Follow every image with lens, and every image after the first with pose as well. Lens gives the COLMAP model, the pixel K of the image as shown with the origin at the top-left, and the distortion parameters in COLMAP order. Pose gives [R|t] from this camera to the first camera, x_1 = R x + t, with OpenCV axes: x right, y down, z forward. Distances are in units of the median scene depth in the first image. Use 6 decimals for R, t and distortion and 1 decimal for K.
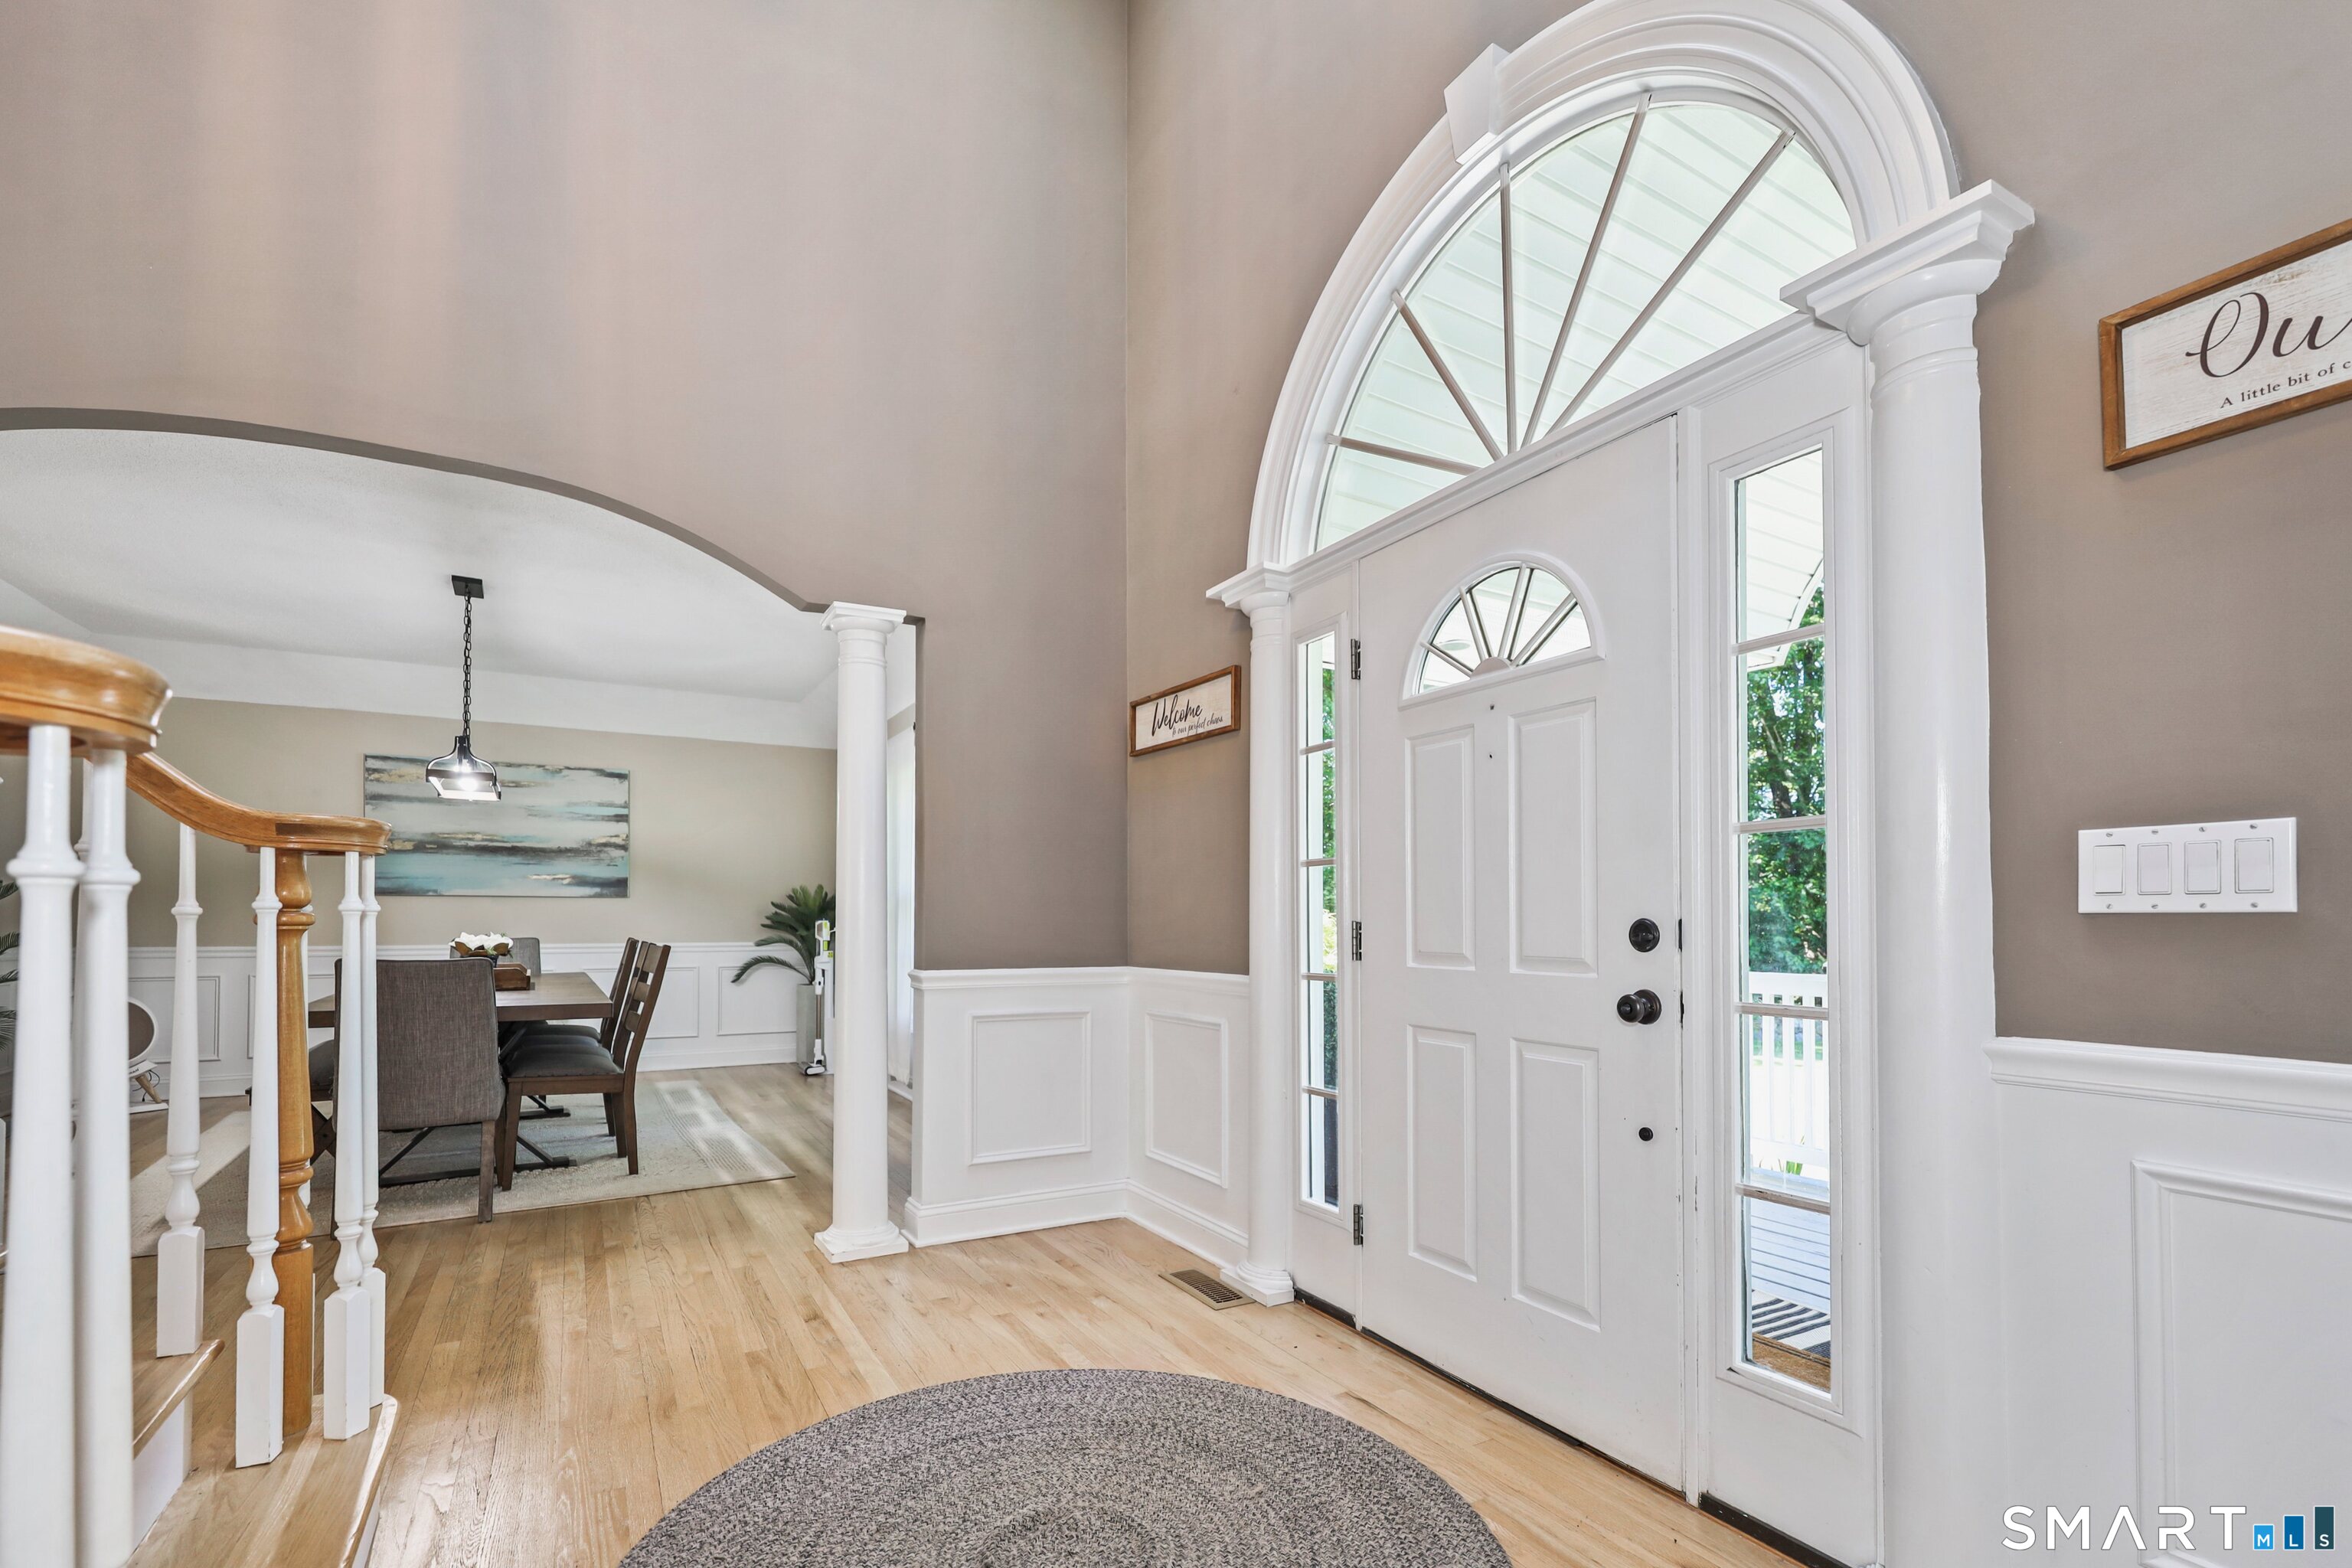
lens RADIAL K [[1044.2, 0, 1164.1], [0, 1044.2, 905.3], [0, 0, 1]] dist [0.005716, 0.000165]
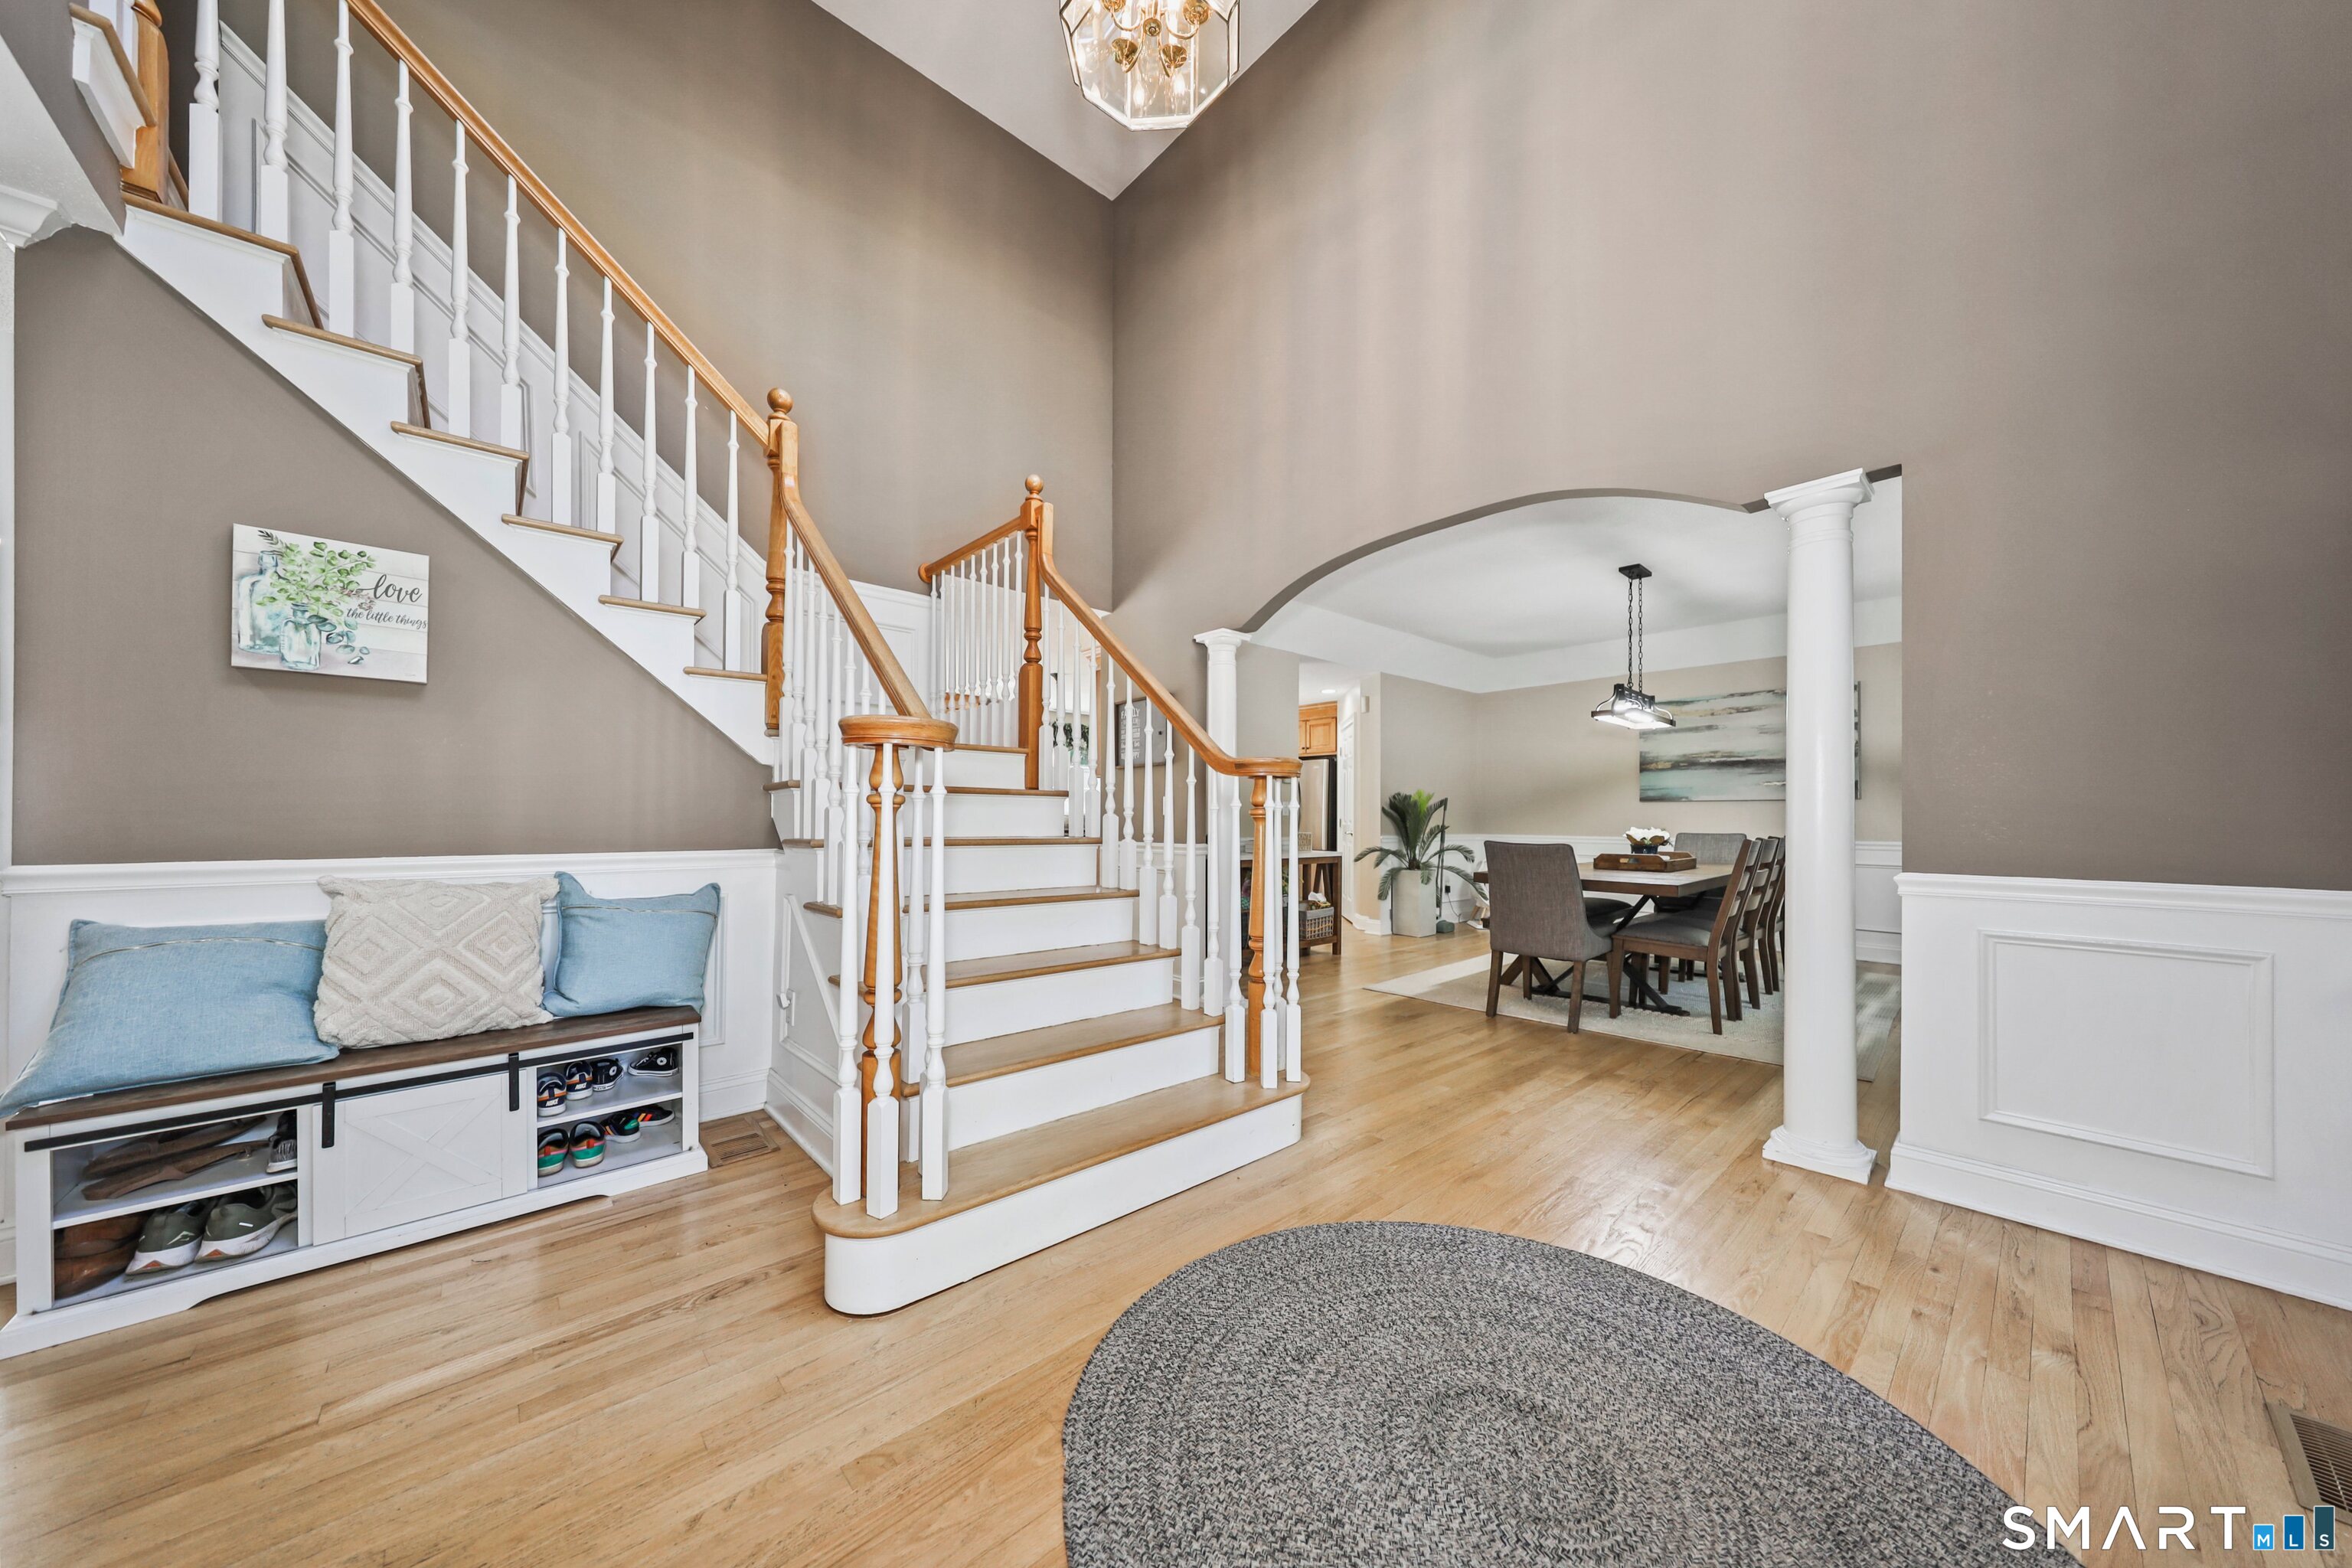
lens RADIAL K [[771.3, 0, 1138.4], [0, 771.3, 809.7], [0, 0, 1]] dist [0.001519, 0.000077]
pose [[0.193142, -0.015936, -0.981041, 0.288643], [0.013893, 0.999812, -0.013505, 0.011752], [0.981073, -0.011021, 0.193327, 0.268091]]
